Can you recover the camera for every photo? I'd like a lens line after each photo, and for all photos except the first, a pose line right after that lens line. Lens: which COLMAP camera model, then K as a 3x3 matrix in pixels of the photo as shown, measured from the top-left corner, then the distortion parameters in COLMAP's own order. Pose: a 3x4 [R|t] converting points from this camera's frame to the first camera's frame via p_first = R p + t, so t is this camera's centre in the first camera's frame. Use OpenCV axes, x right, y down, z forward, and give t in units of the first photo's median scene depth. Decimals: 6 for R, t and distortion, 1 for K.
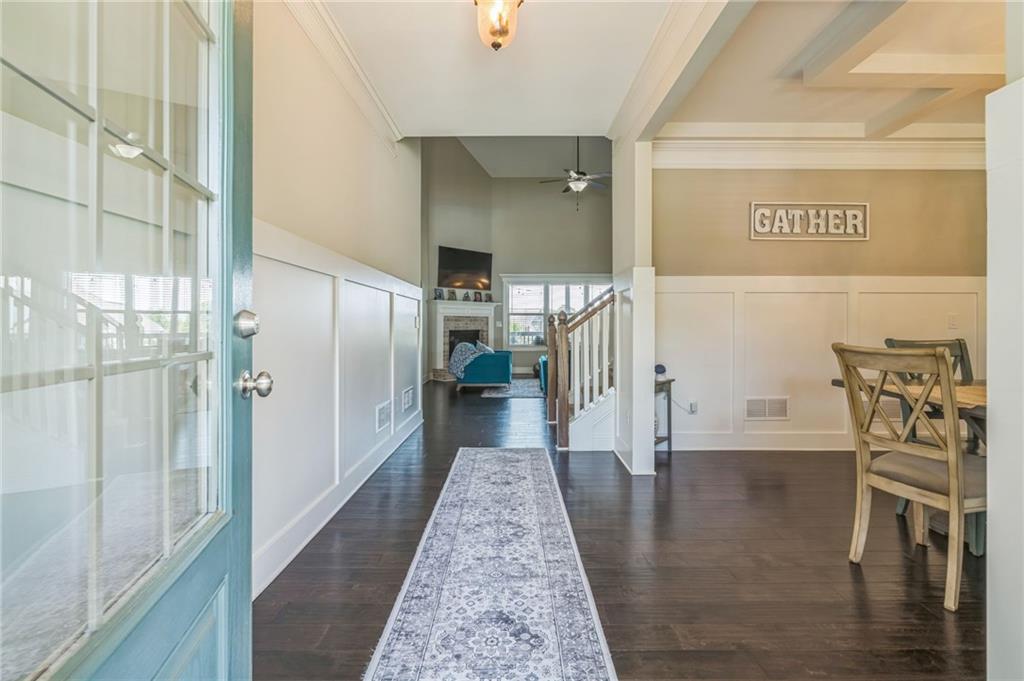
lens RADIAL K [[454.3, 0, 511.5], [0, 454.3, 330.8], [0, 0, 1]] dist [-0.007947, 0.000906]
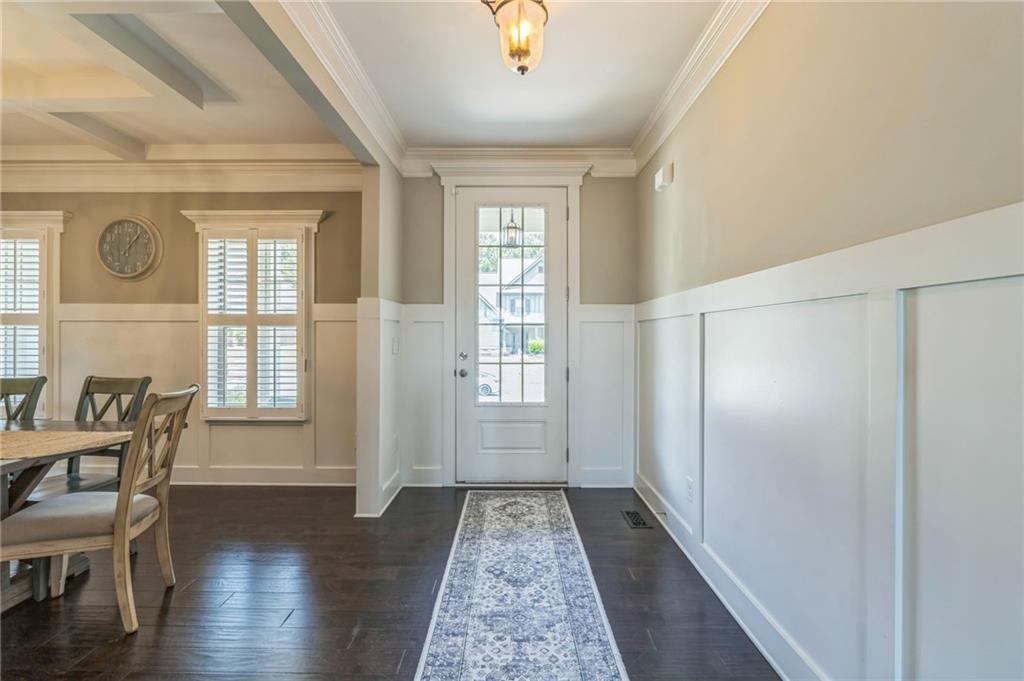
lens RADIAL K [[454.3, 0, 515.8], [0, 454.3, 336.4], [0, 0, 1]] dist [-0.007947, 0.000906]
pose [[-0.999942, -0.008437, -0.006687, -0.013754], [-0.008515, 0.999895, 0.011761, -0.113426], [0.006587, 0.011818, -0.999908, 2.156716]]
